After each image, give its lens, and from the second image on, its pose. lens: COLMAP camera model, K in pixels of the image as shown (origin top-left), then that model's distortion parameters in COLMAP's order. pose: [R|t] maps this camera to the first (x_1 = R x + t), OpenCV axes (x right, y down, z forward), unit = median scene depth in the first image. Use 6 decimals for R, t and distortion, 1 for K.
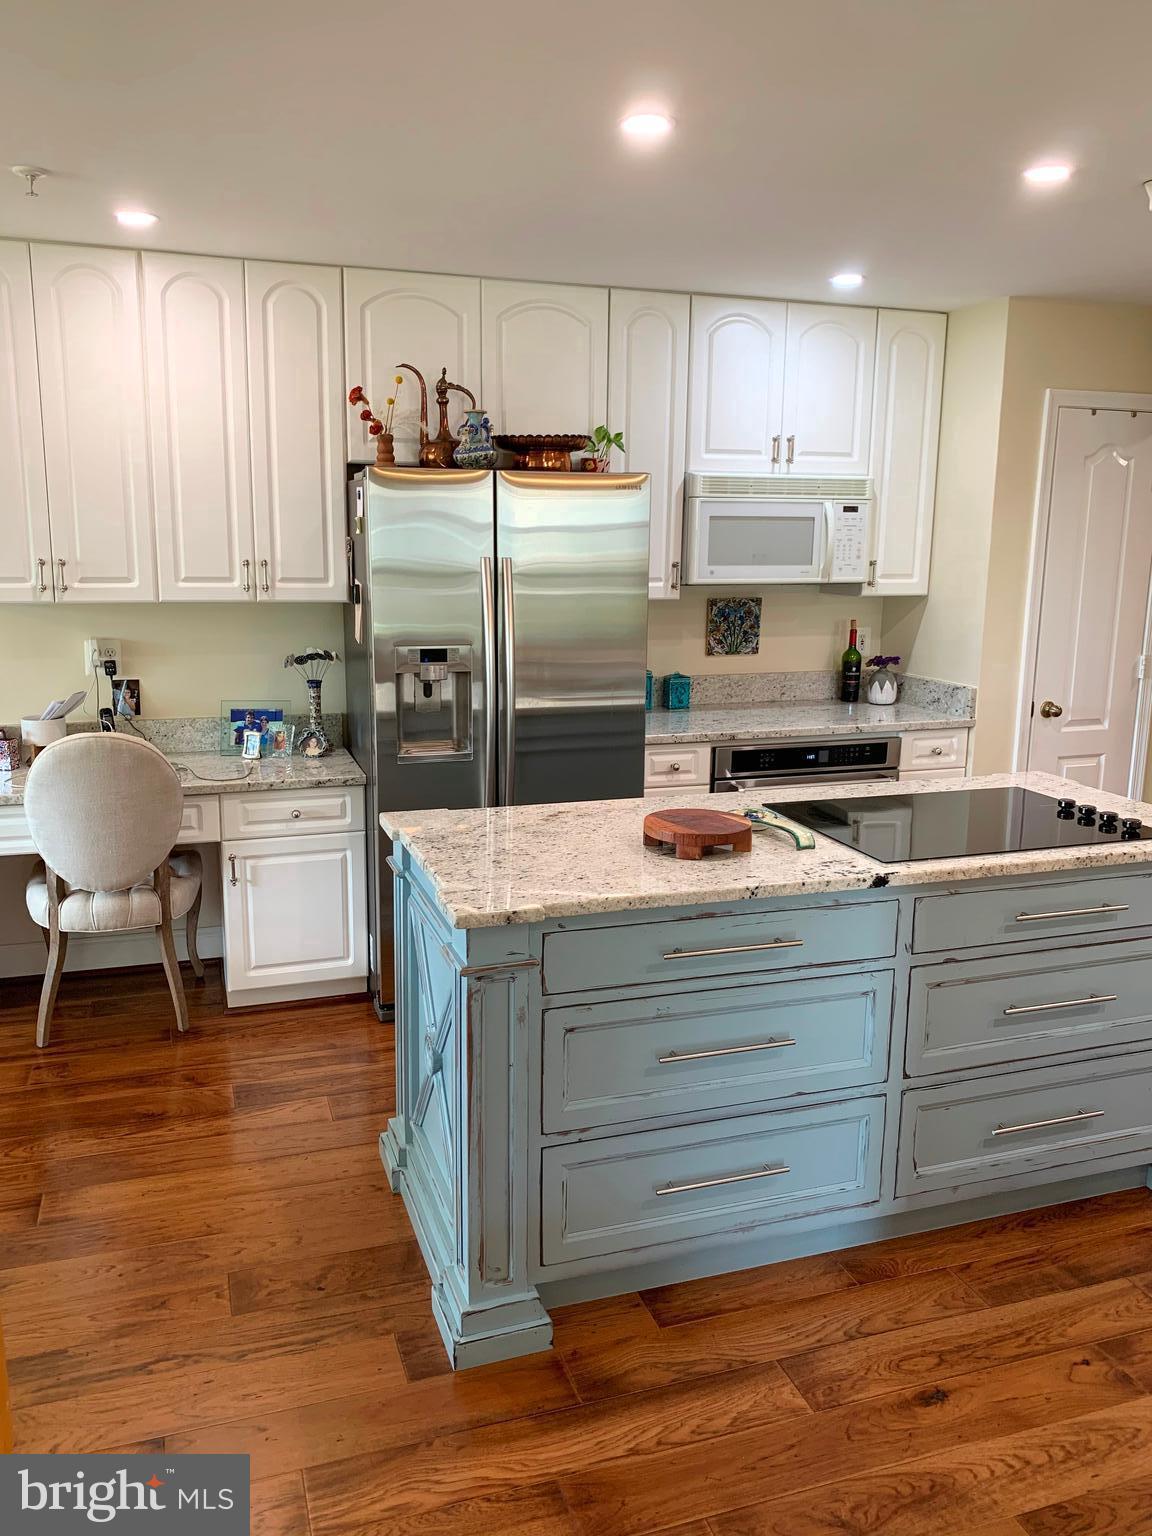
lens RADIAL K [[1179.5, 0, 562.1], [0, 1179.5, 758.2], [0, 0, 1]] dist [0.040606, -0.038568]
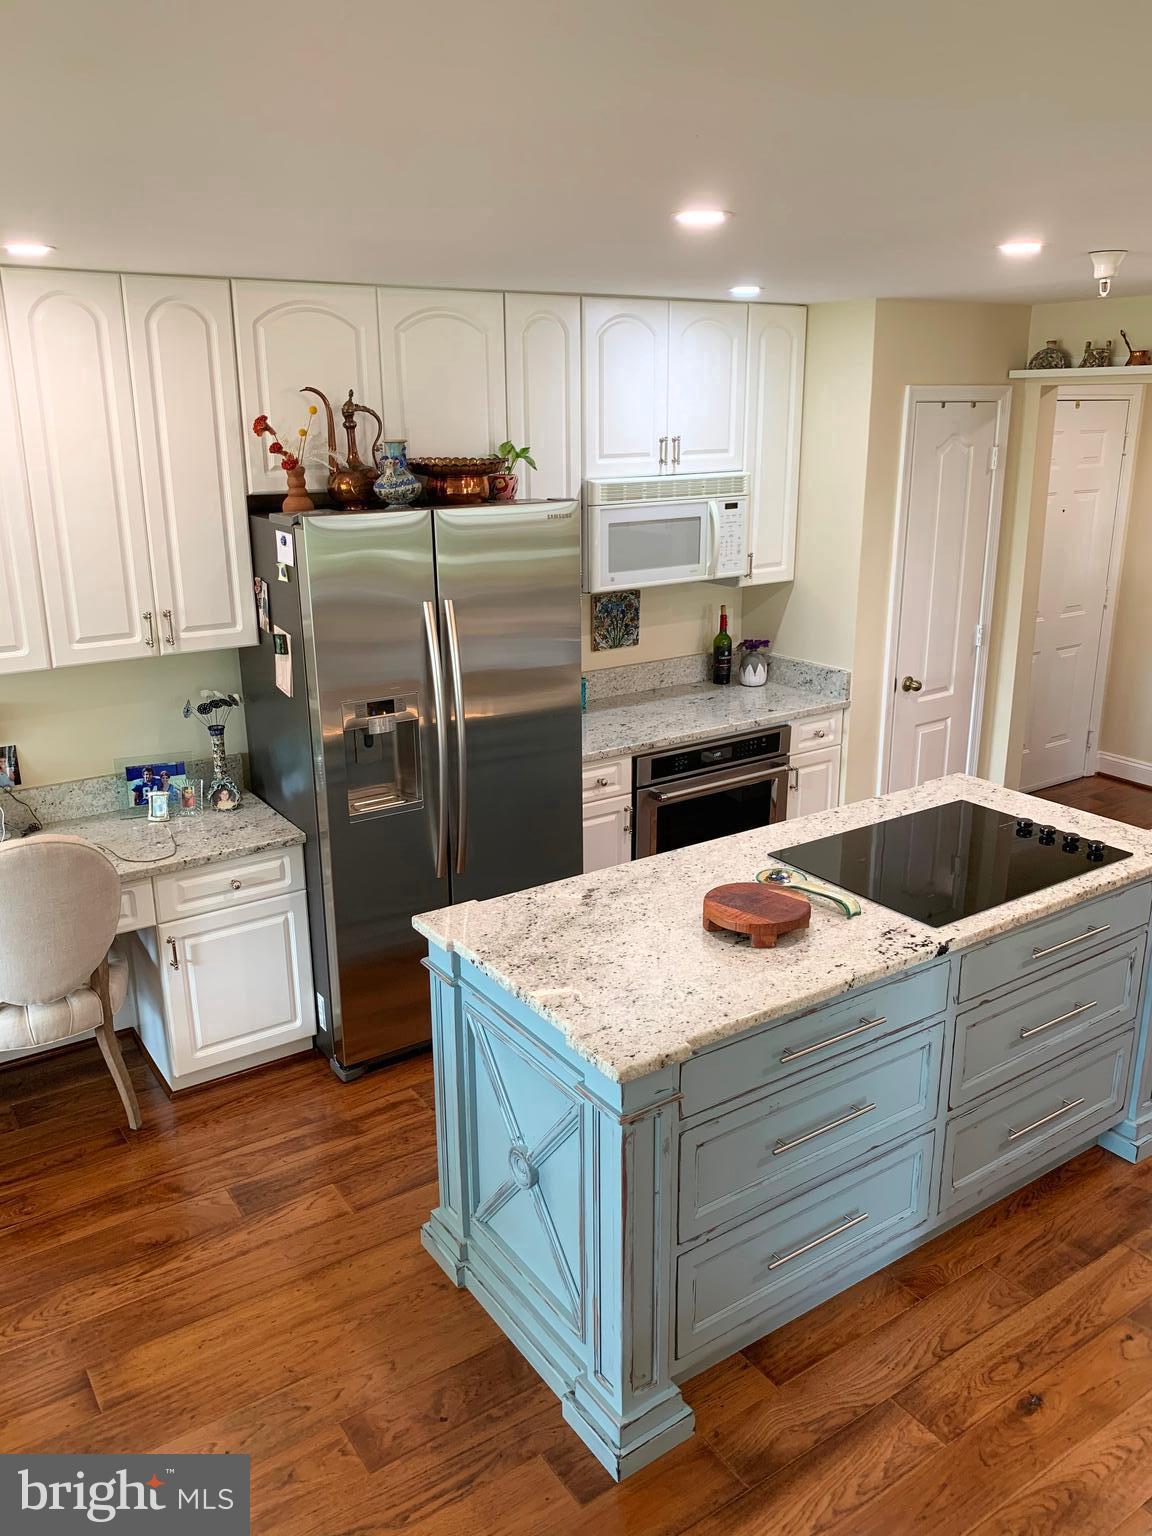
lens RADIAL K [[1182.5, 0, 566.2], [0, 1182.5, 758.2], [0, 0, 1]] dist [0.010052, 0.000633]
pose [[0.963635, -0.095627, 0.249525, -0.184469], [0.071495, 0.991997, 0.104067, -0.121159], [-0.257480, -0.082443, 0.962760, 0.041177]]
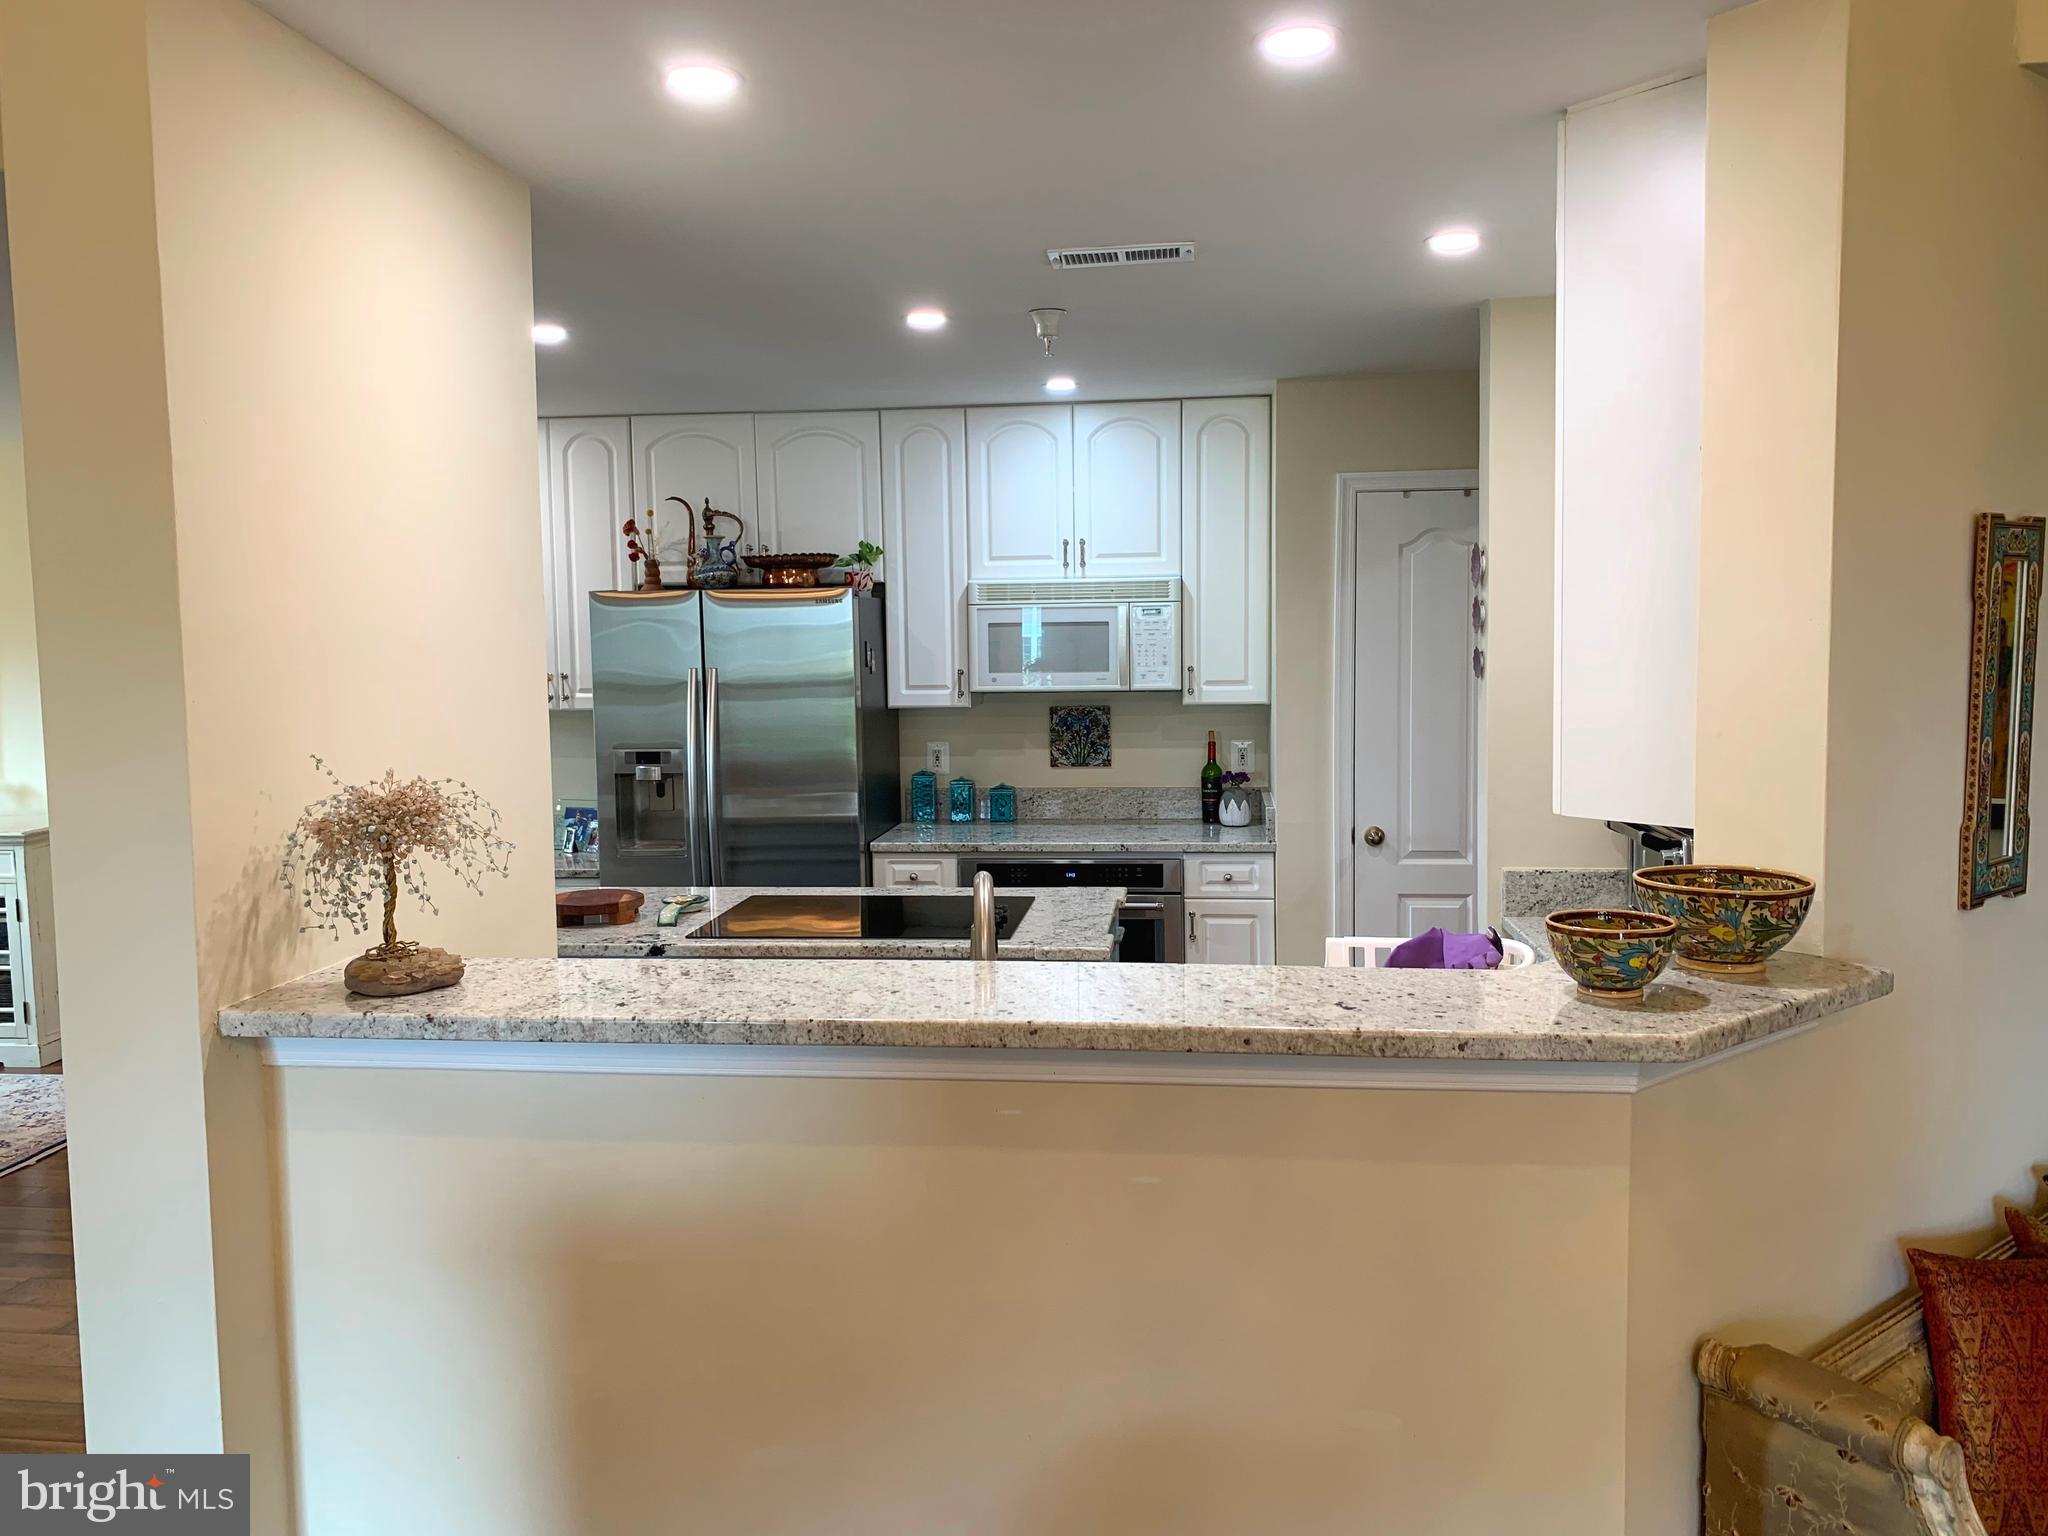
lens RADIAL K [[1541.9, 0, 1025.4], [0, 1541.9, 724.8], [0, 0, 1]] dist [0.111068, -0.077329]
pose [[0.906061, 0.004582, -0.423121, 0.728963], [-0.056468, 0.992307, -0.110173, 0.018091], [0.419361, 0.123716, 0.899350, -0.130150]]
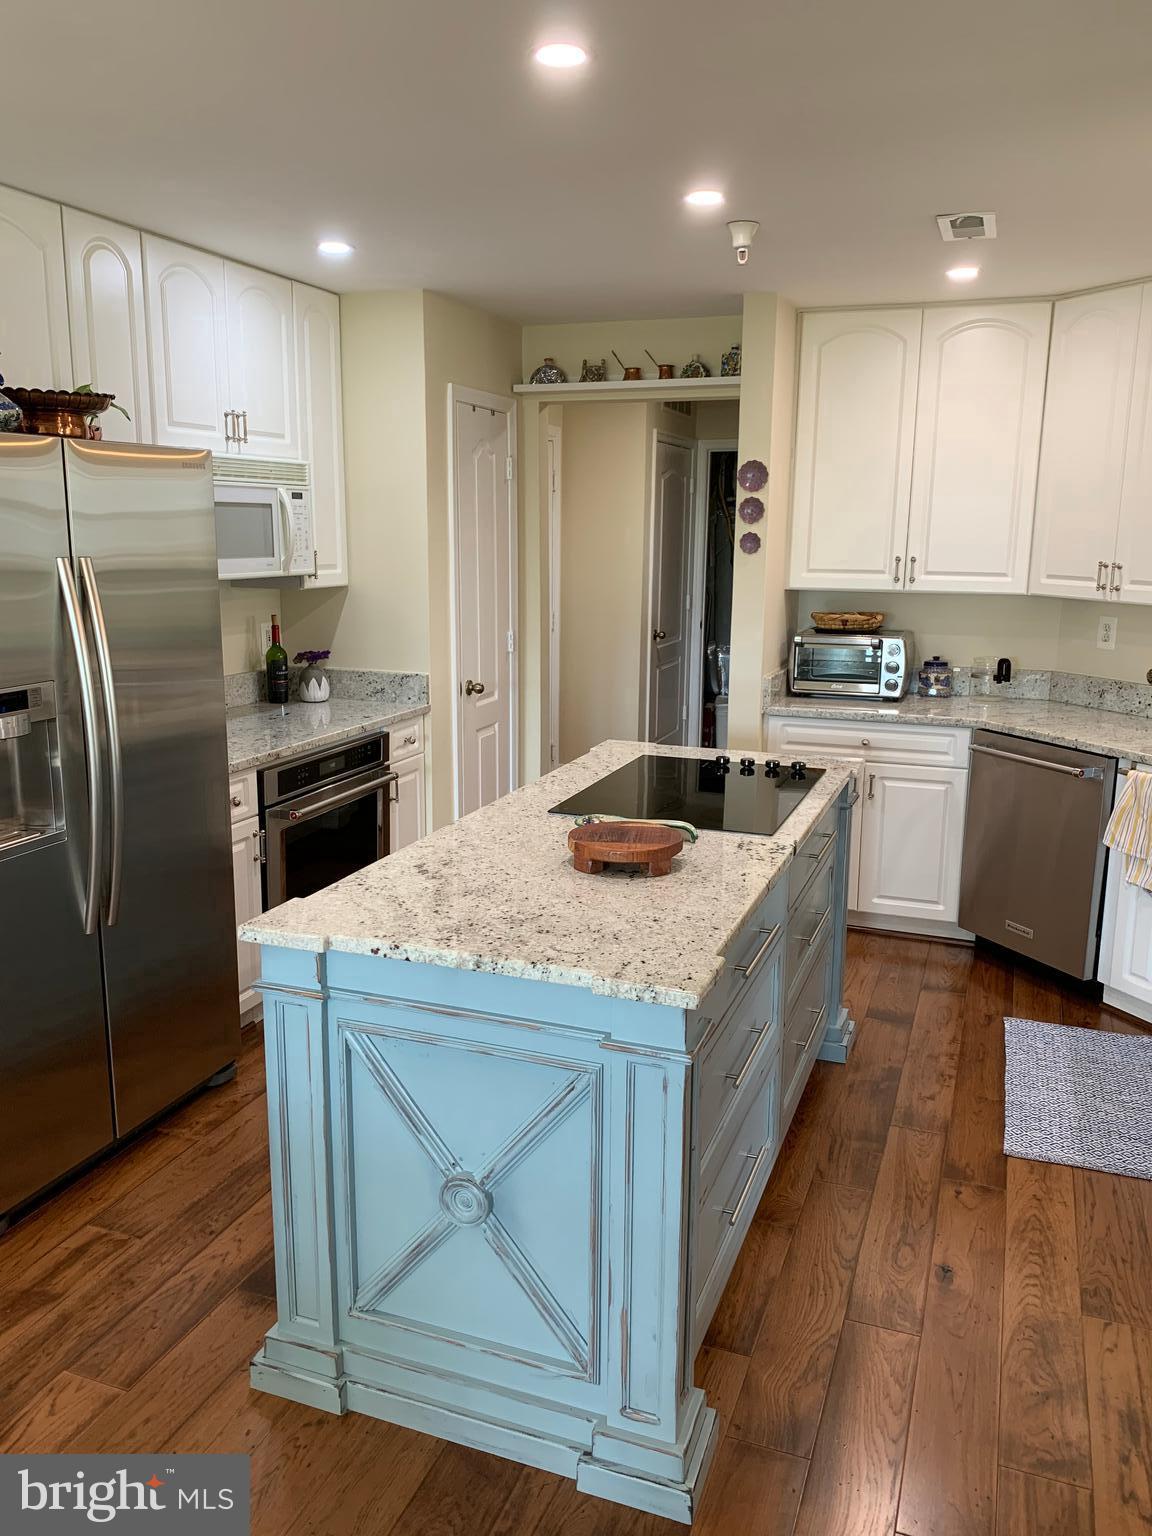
lens RADIAL K [[1179.5, 0, 572.8], [0, 1179.5, 766.0], [0, 0, 1]] dist [0.041282, -0.062075]
pose [[0.633741, -0.161134, 0.756577, -0.388012], [0.146207, 0.985386, 0.087396, -0.056552], [-0.759603, 0.055231, 0.648038, 0.271953]]
